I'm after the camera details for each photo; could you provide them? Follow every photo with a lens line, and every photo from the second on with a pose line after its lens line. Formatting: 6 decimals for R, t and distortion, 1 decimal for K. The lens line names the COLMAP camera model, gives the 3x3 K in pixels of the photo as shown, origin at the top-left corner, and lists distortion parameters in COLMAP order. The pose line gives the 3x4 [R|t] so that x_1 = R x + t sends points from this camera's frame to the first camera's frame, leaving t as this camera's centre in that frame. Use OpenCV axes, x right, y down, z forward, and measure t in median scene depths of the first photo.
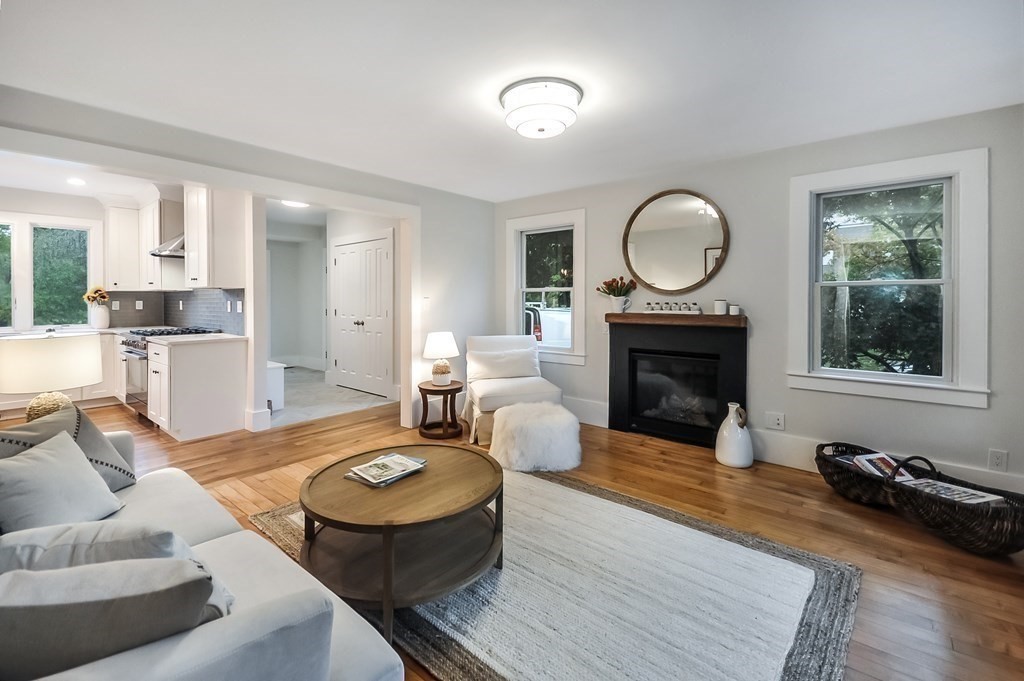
lens RADIAL K [[451.4, 0, 509.0], [0, 451.4, 302.4], [0, 0, 1]] dist [0.017414, 0.000067]
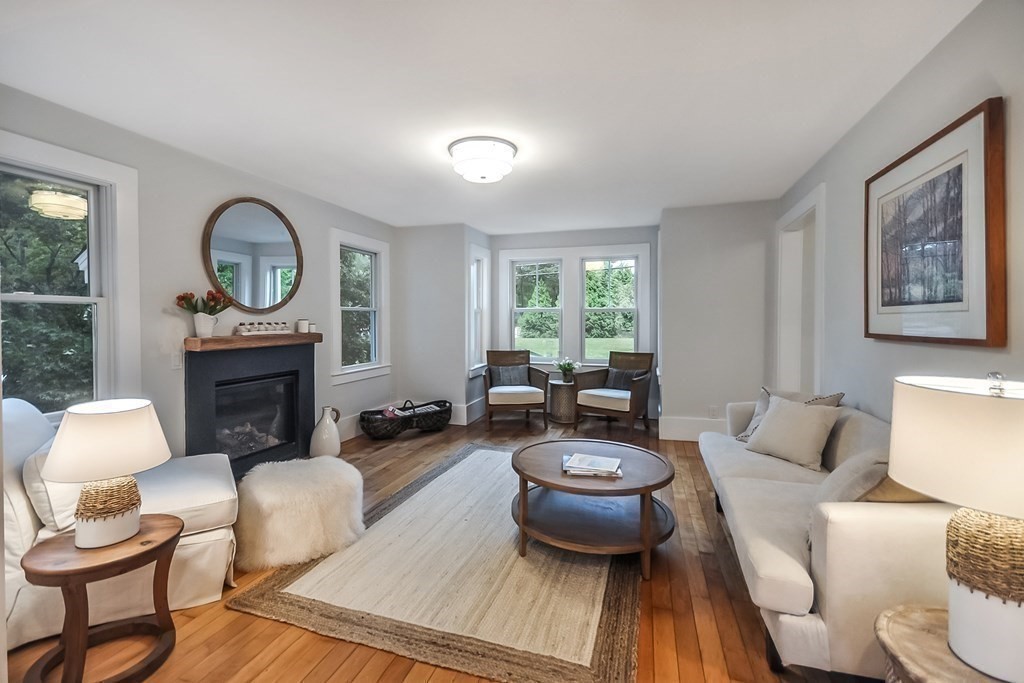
lens RADIAL K [[436.1, 0, 512.0], [0, 436.1, 341.5], [0, 0, 1]] dist [0.001036, 0.000081]
pose [[-0.367515, -0.048306, 0.928762, -0.623421], [0.008761, 0.998426, 0.055397, -0.005452], [-0.929976, 0.028496, -0.366513, 0.815473]]
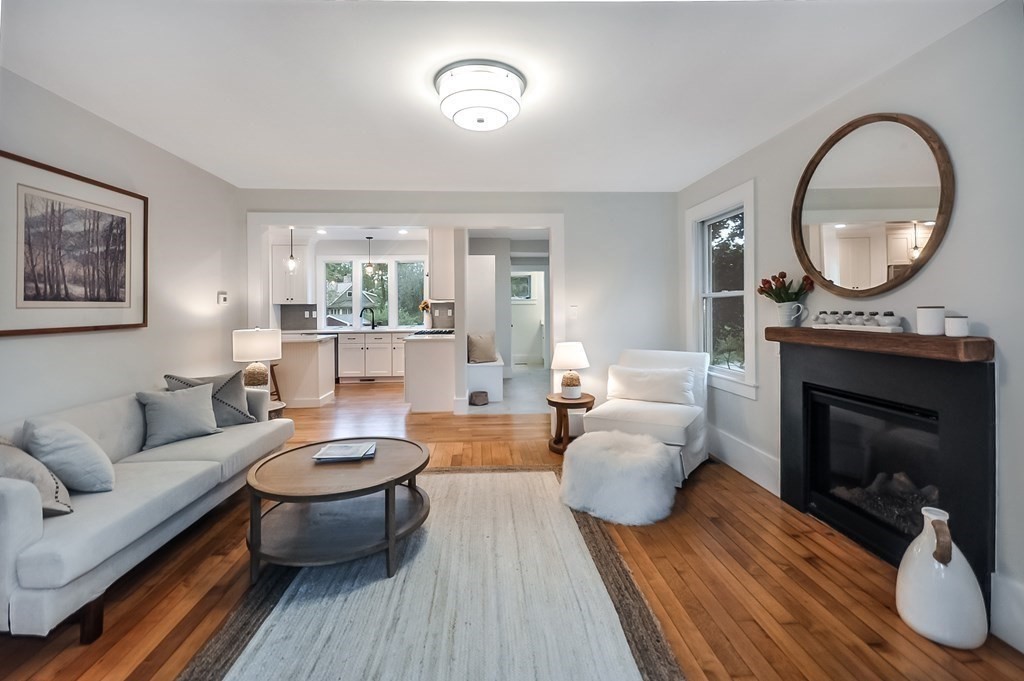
lens RADIAL K [[451.4, 0, 509.0], [0, 451.4, 302.4], [0, 0, 1]] dist [0.017414, 0.000067]
pose [[0.686807, -0.013824, -0.726709, 0.459799], [0.002228, 0.999854, -0.016915, -0.002153], [0.726837, 0.009998, 0.686737, 0.251873]]
